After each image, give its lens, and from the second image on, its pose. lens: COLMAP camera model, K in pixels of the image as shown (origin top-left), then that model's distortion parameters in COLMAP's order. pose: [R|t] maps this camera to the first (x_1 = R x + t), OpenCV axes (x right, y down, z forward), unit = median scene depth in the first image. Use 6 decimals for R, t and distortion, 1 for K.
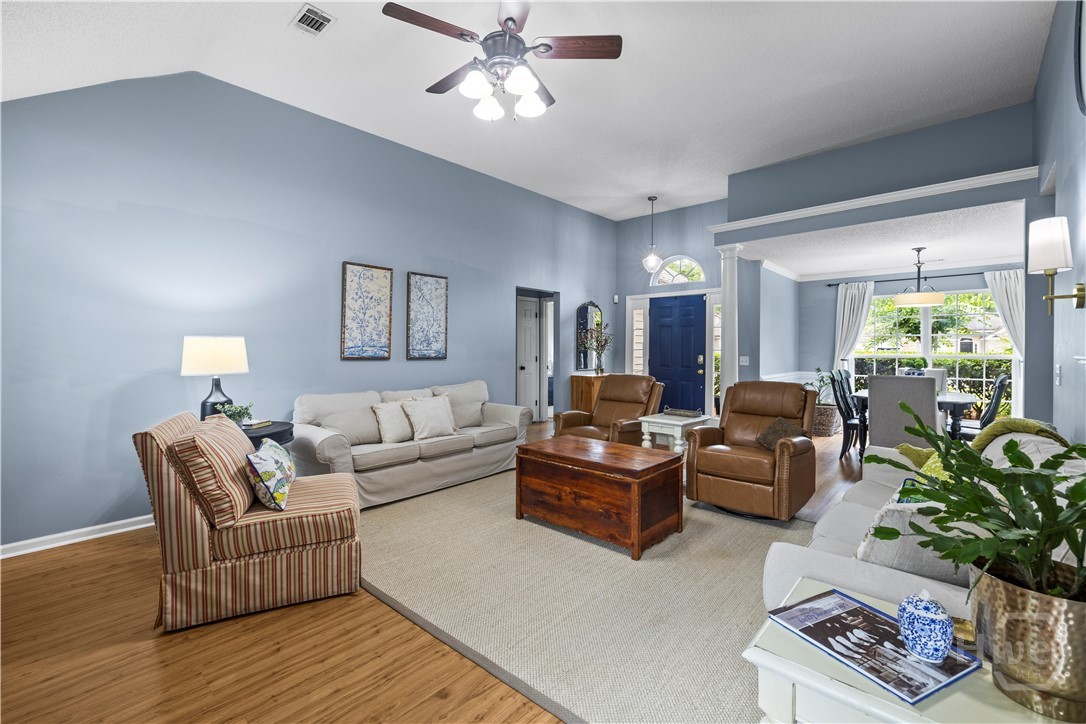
lens RADIAL K [[455.9, 0, 546.9], [0, 455.9, 357.9], [0, 0, 1]] dist [-0.001926, -0.000831]
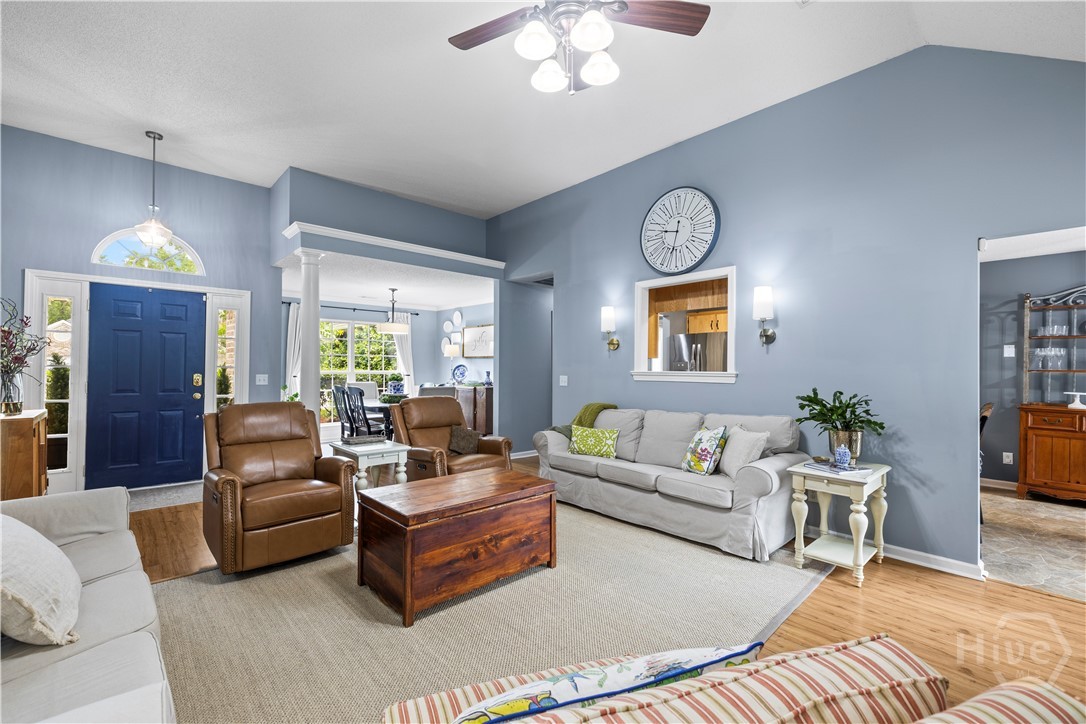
lens RADIAL K [[455.9, 0, 542.2], [0, 455.9, 366.4], [0, 0, 1]] dist [-0.001926, -0.000831]
pose [[0.089653, 0.001535, 0.995972, -0.476045], [0.013951, 0.999899, -0.002797, -0.011555], [-0.995875, 0.014145, 0.089623, 0.506164]]
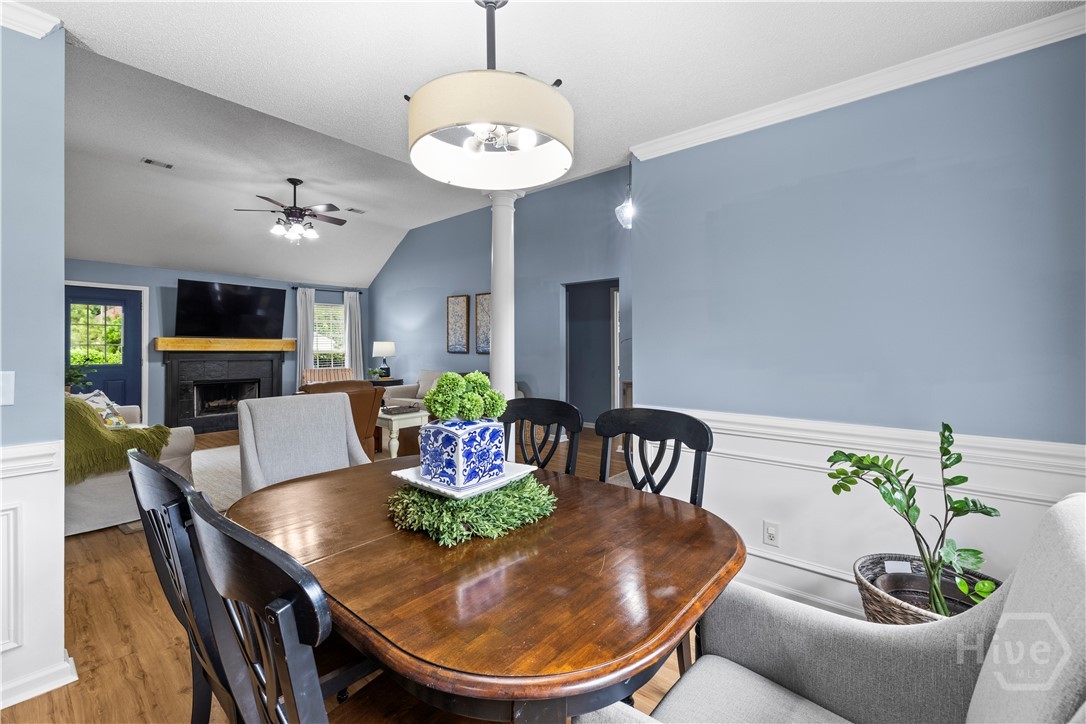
lens RADIAL K [[455.9, 0, 535.2], [0, 455.9, 344.6], [0, 0, 1]] dist [-0.001926, -0.000831]
pose [[0.027374, -0.005075, -0.999612, 1.143686], [-0.017413, 0.999833, -0.005553, -0.019768], [0.999474, 0.017559, 0.027281, 1.116886]]
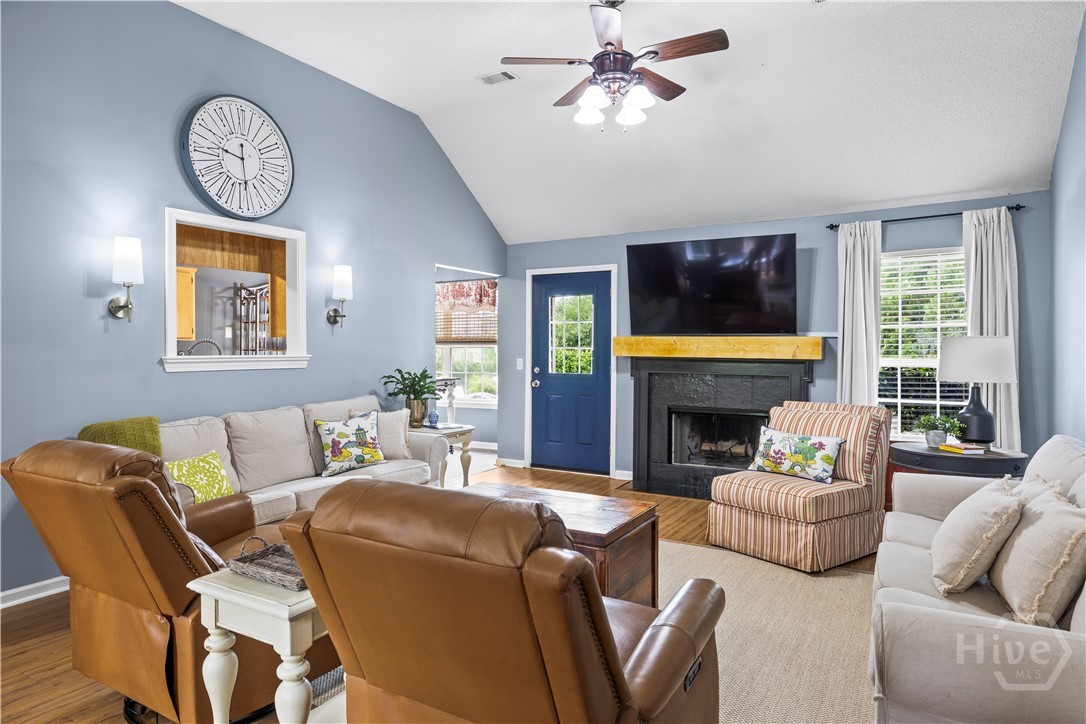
lens RADIAL K [[645.7, 0, 538.6], [0, 645.7, 353.0], [0, 0, 1]] dist [0.006157, 0.001319]
pose [[-0.980218, 0.001311, -0.197915, 0.195153], [-0.003978, 0.999646, 0.026325, -0.029119], [0.197879, 0.026592, -0.979866, 1.273746]]
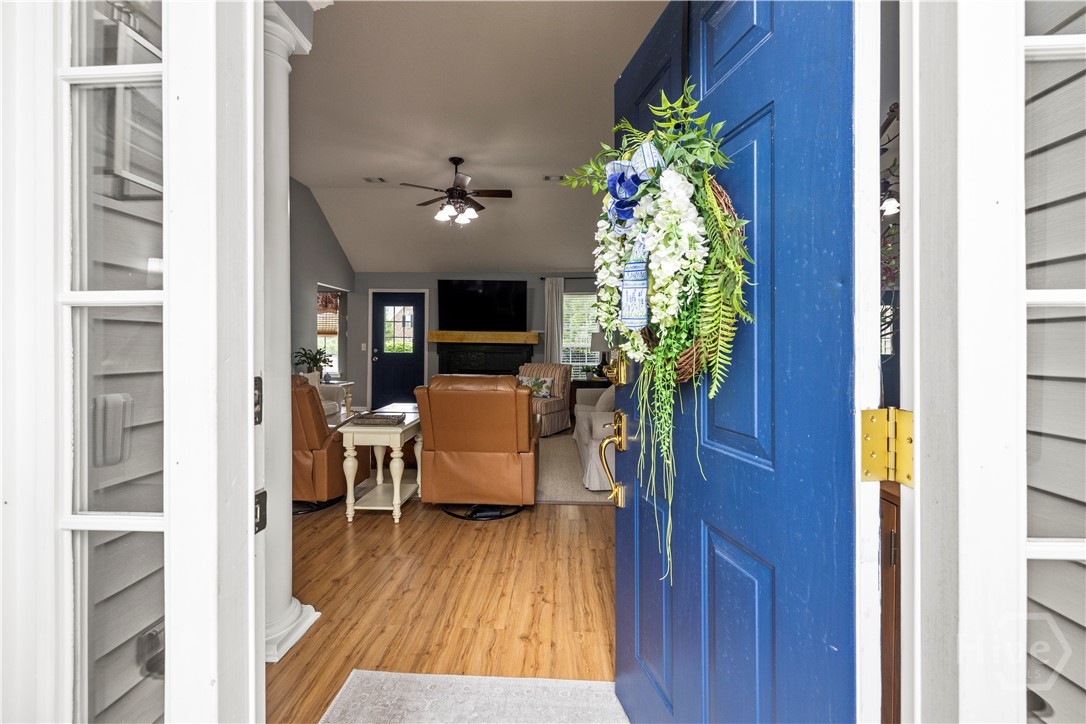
lens RADIAL K [[455.9, 0, 532.8], [0, 455.9, 342.5], [0, 0, 1]] dist [-0.001926, -0.000831]
pose [[-0.781622, -0.008544, -0.623694, 0.494339], [-0.019969, 0.999736, 0.011330, -0.013239], [0.623433, 0.021310, -0.781586, 1.506138]]
